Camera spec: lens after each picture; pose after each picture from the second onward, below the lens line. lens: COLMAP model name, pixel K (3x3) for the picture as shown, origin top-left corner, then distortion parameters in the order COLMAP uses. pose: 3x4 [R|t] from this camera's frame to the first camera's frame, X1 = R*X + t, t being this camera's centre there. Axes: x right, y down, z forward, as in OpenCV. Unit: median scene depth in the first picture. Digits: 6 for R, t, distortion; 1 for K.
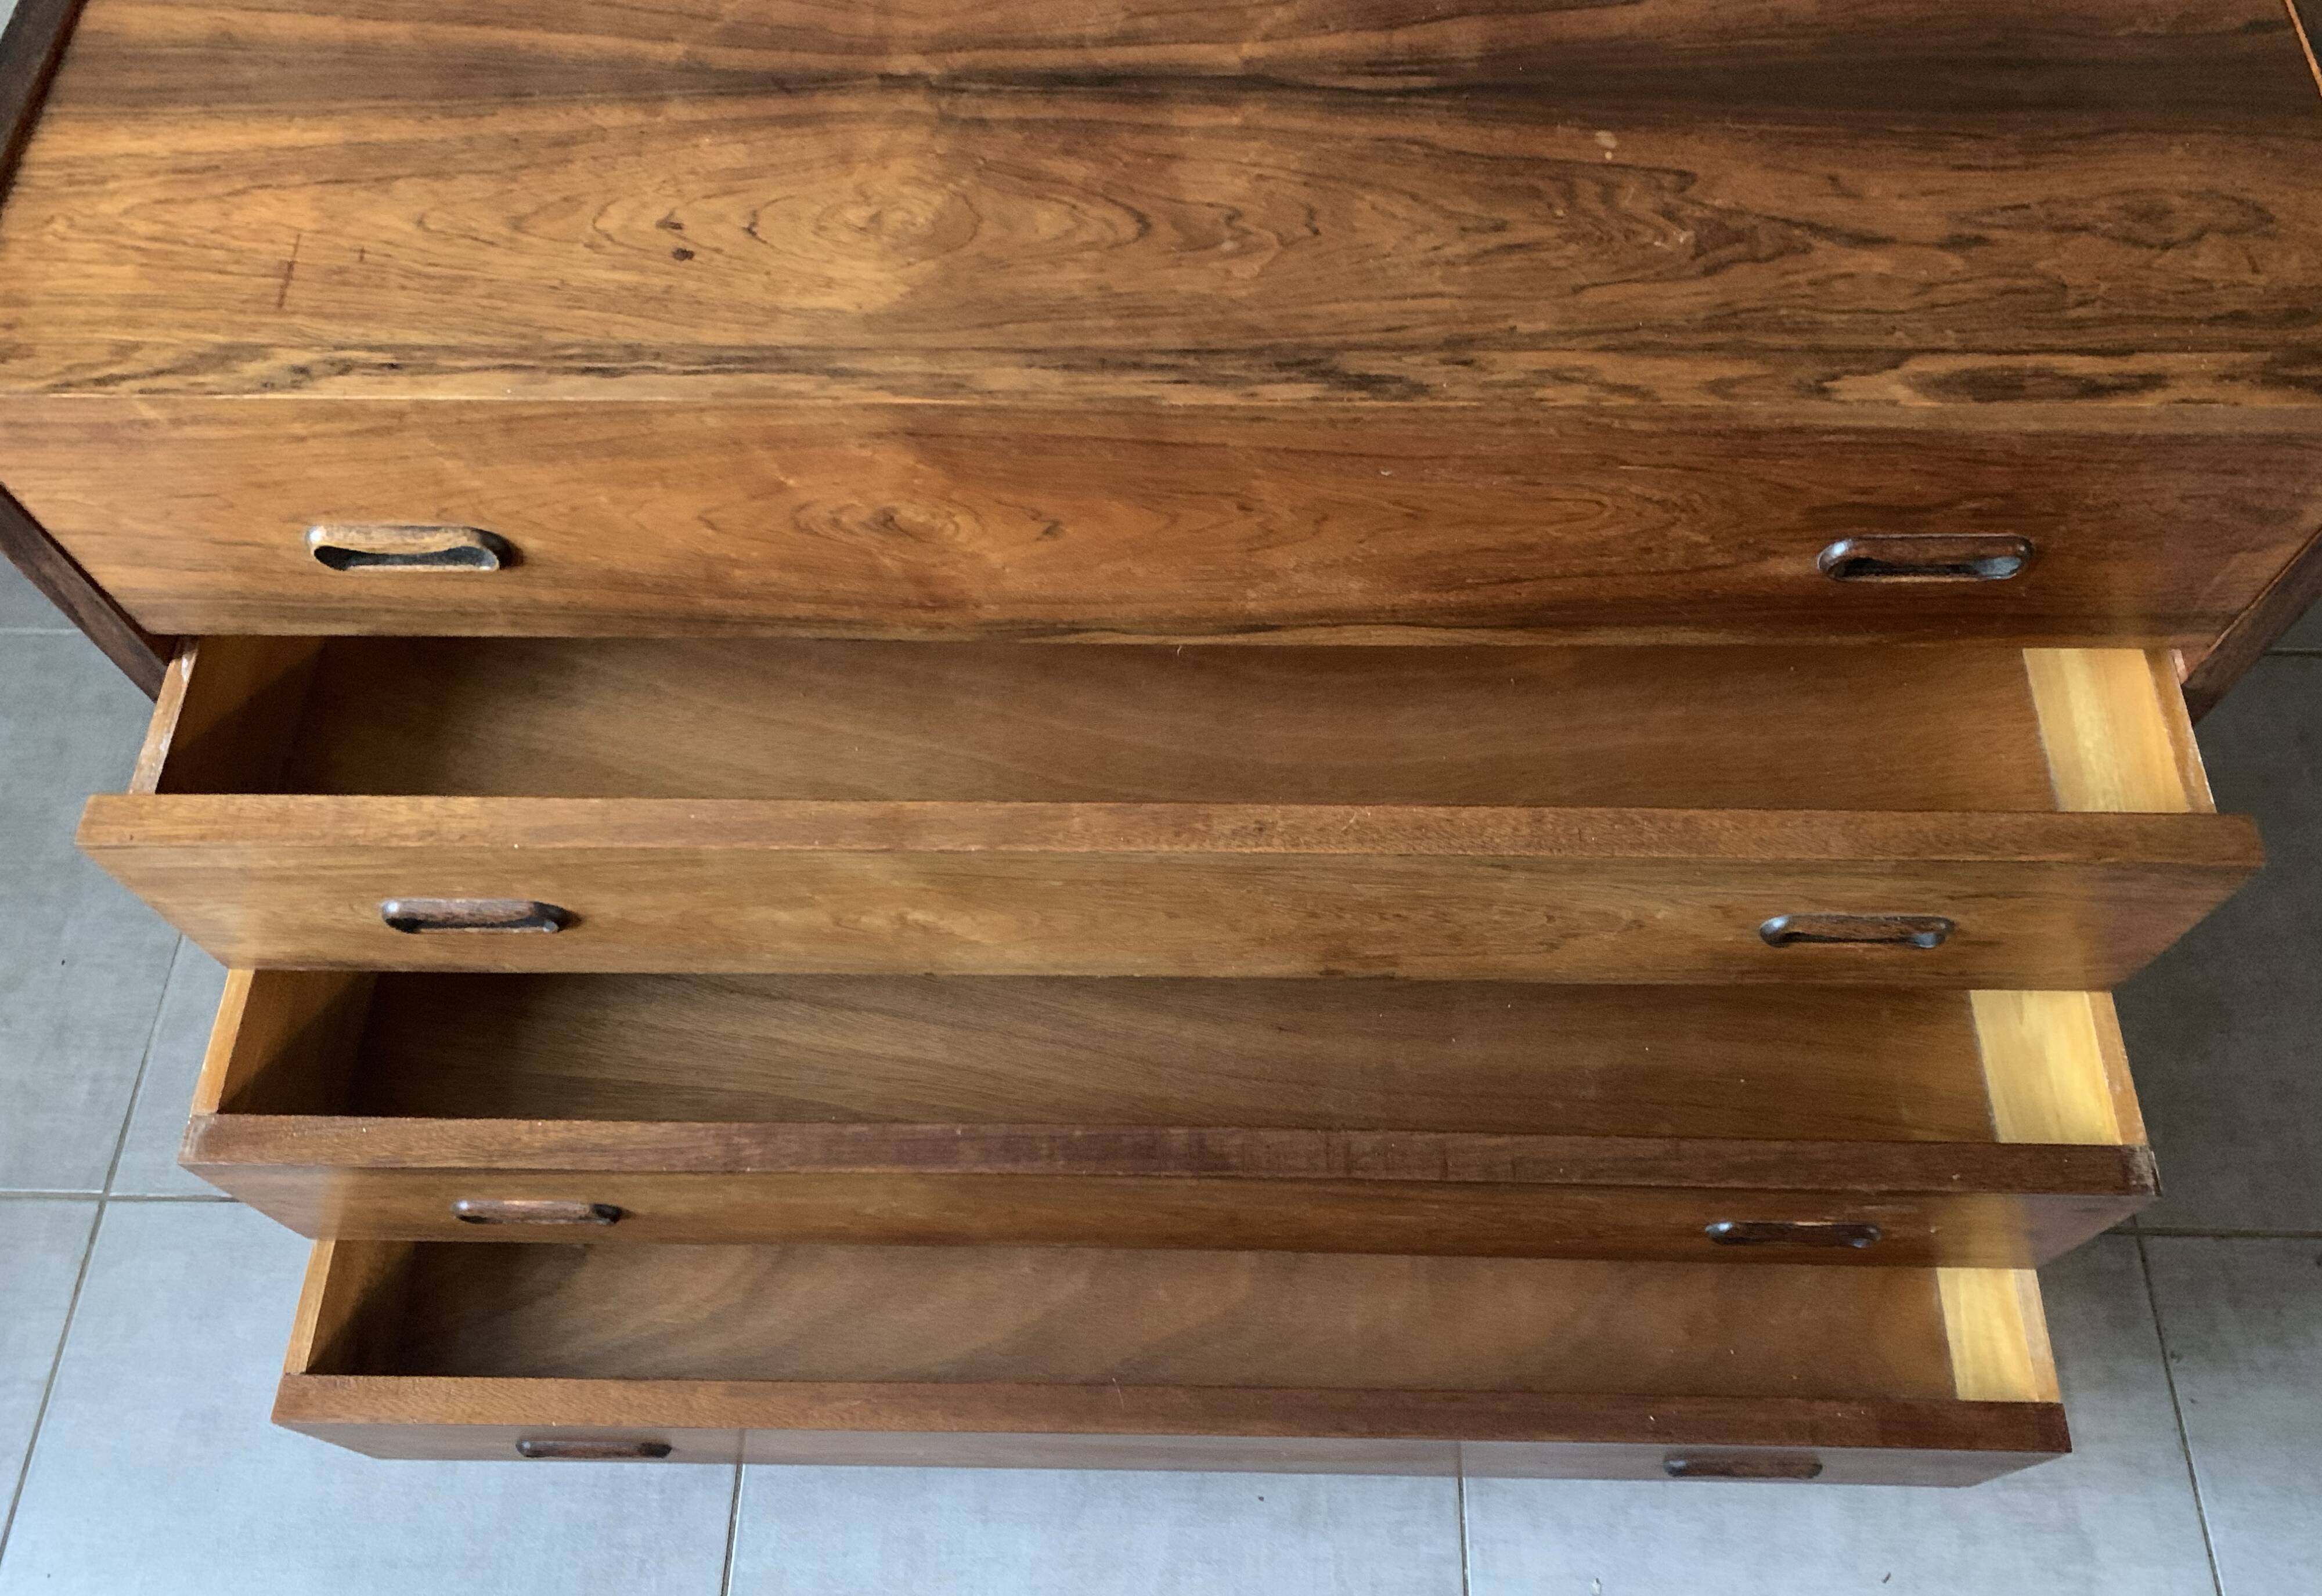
lens RADIAL K [[1810.0, 0, 1163.1], [0, 1810.0, 860.1], [0, 0, 1]] dist [-0.004999, 0.010353]
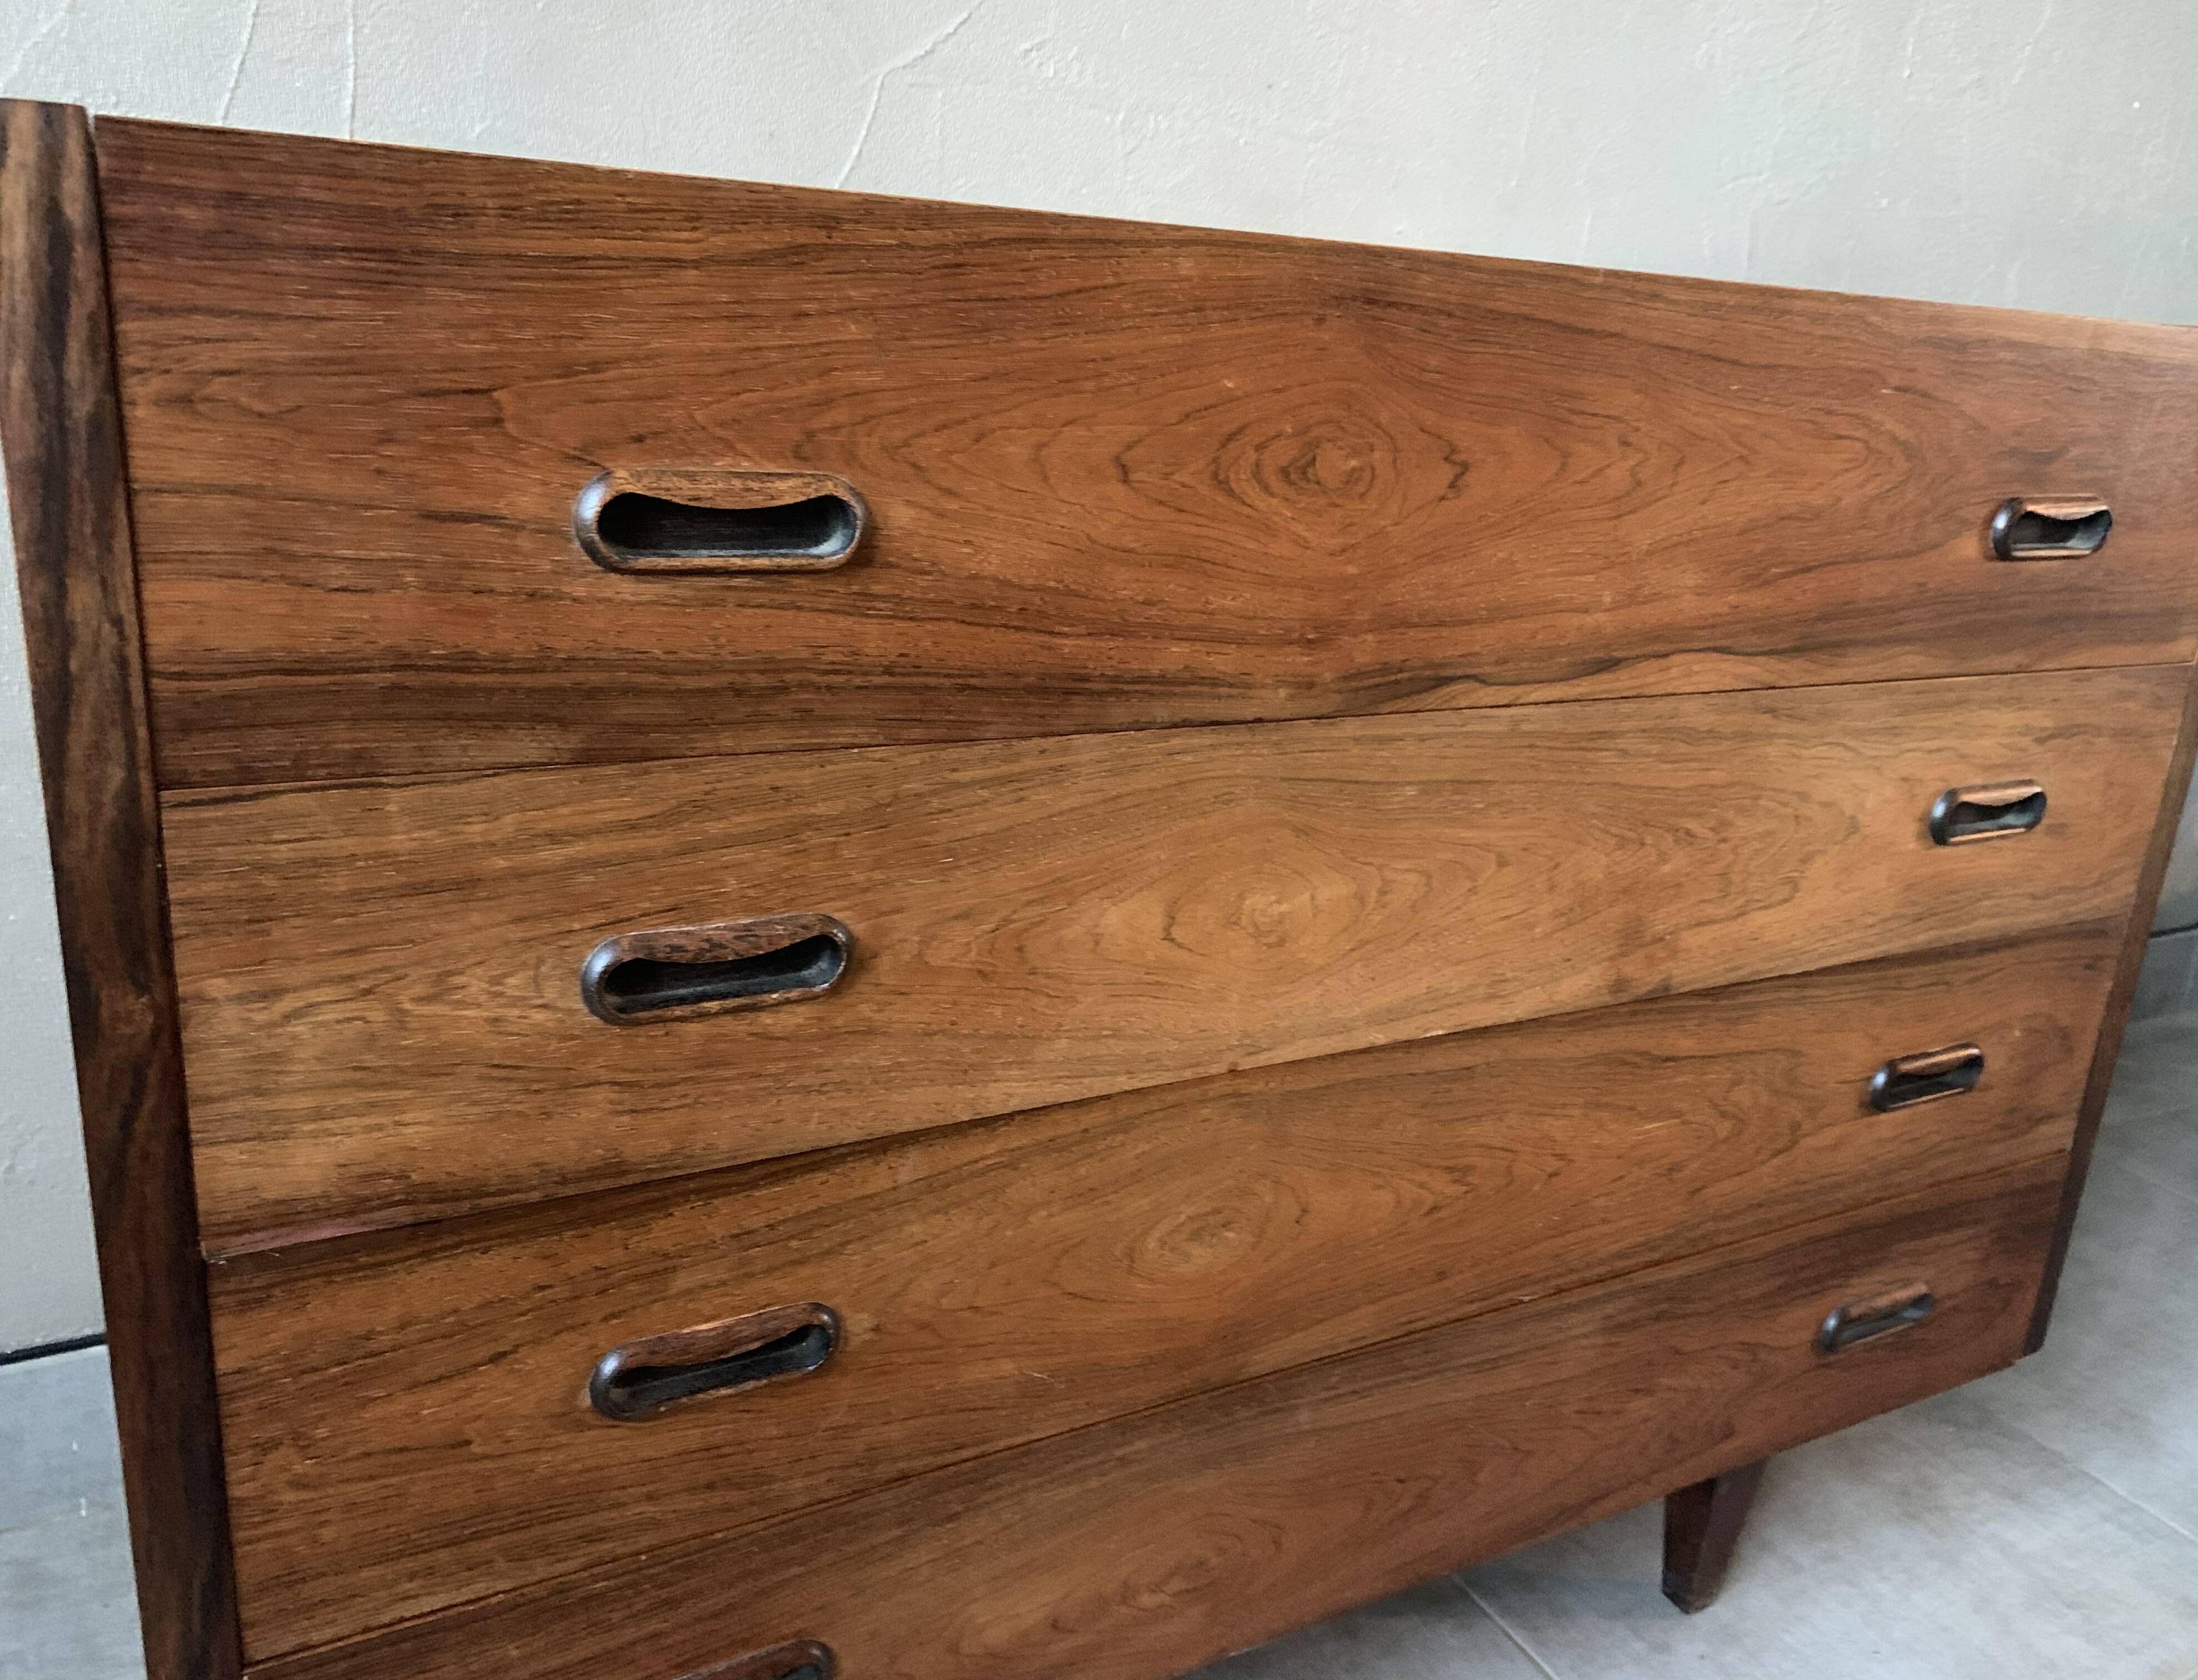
lens RADIAL K [[1734.4, 0, 1134.8], [0, 1734.4, 823.4], [0, 0, 1]] dist [0.013743, -0.011187]
pose [[0.856221, -0.070624, 0.511760, -0.659465], [0.415237, 0.683434, -0.600413, 0.386672], [-0.307351, 0.726588, 0.614496, 0.655021]]
